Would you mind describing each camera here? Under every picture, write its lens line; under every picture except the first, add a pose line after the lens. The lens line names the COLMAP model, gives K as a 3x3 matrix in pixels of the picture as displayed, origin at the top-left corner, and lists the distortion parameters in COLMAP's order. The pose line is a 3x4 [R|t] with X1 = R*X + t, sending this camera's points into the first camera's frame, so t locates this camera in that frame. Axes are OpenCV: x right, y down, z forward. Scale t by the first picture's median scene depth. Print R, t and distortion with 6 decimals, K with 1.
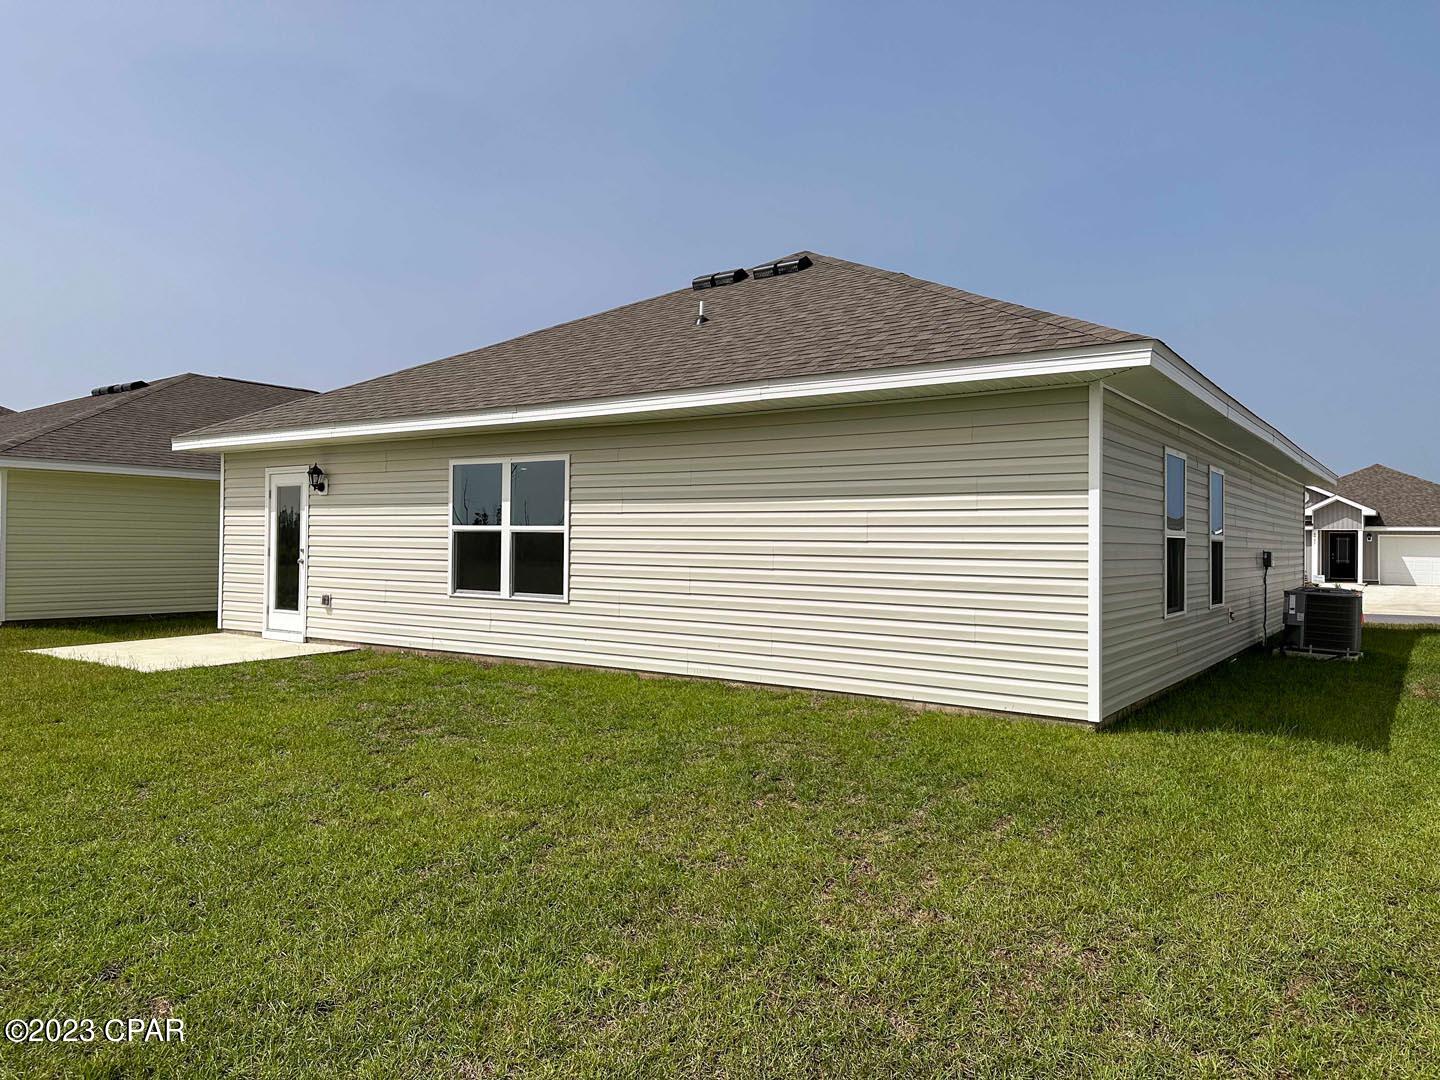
lens RADIAL K [[1004.0, 0, 726.5], [0, 1004.0, 532.6], [0, 0, 1]] dist [0.076444, -0.010689]
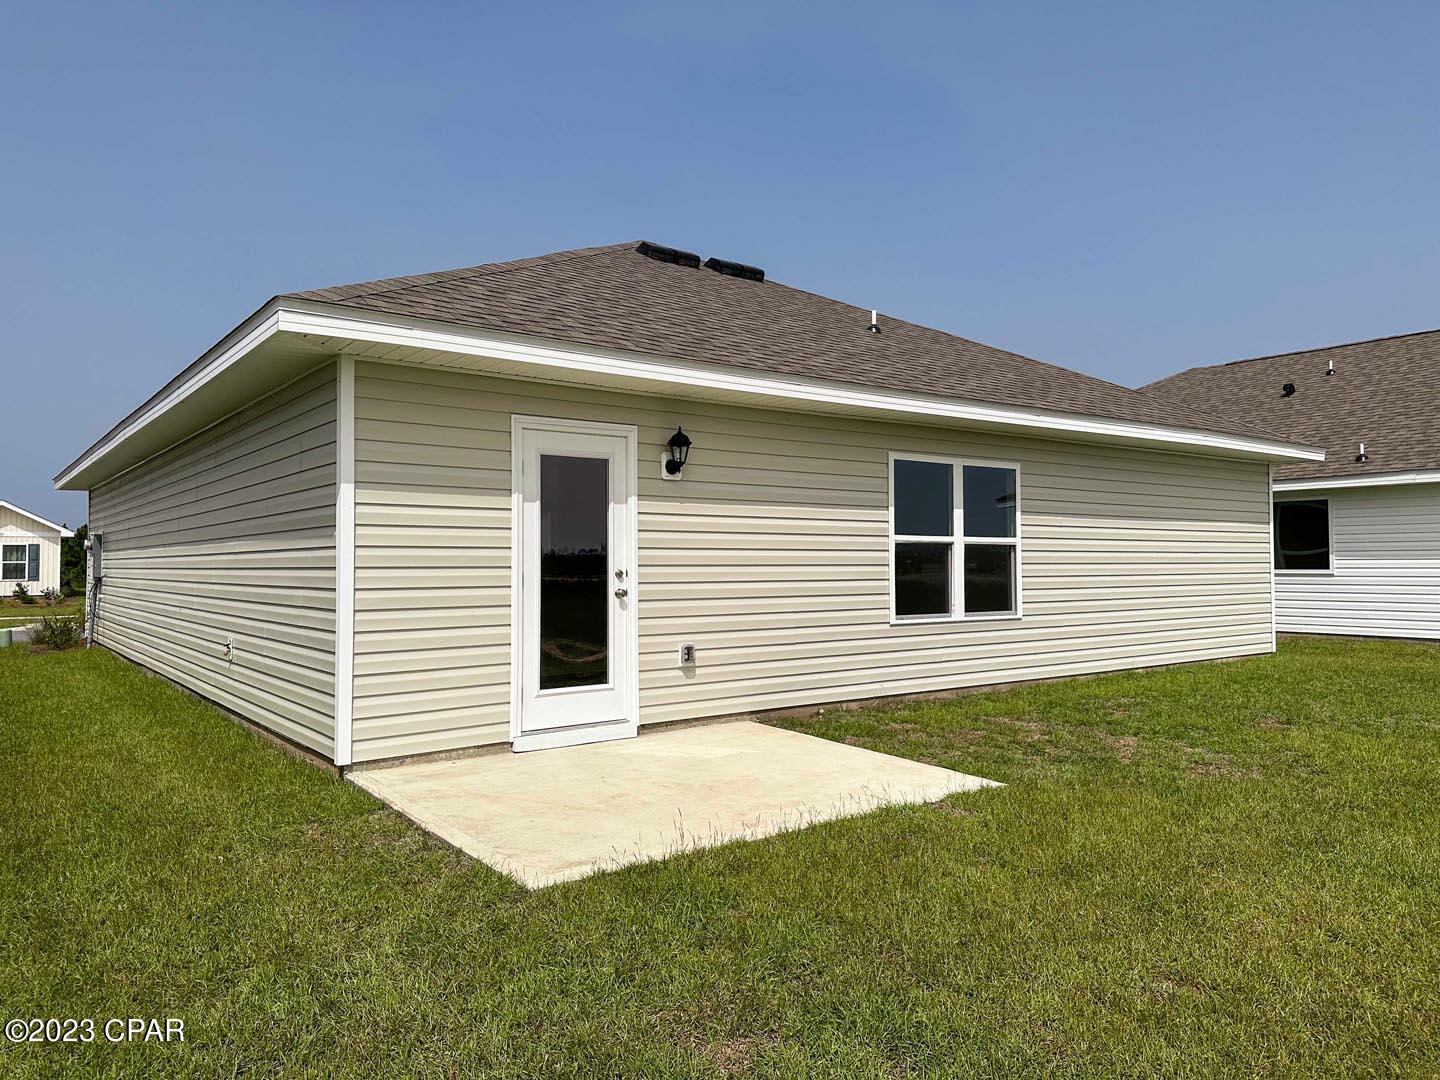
lens RADIAL K [[1004.0, 0, 725.0], [0, 1004.0, 549.7], [0, 0, 1]] dist [0.076444, -0.010689]
pose [[0.319043, 0.007787, 0.947708, -1.093387], [0.006913, 0.999921, -0.010543, 0.012080], [-0.947715, 0.009916, 0.318964, 0.903006]]
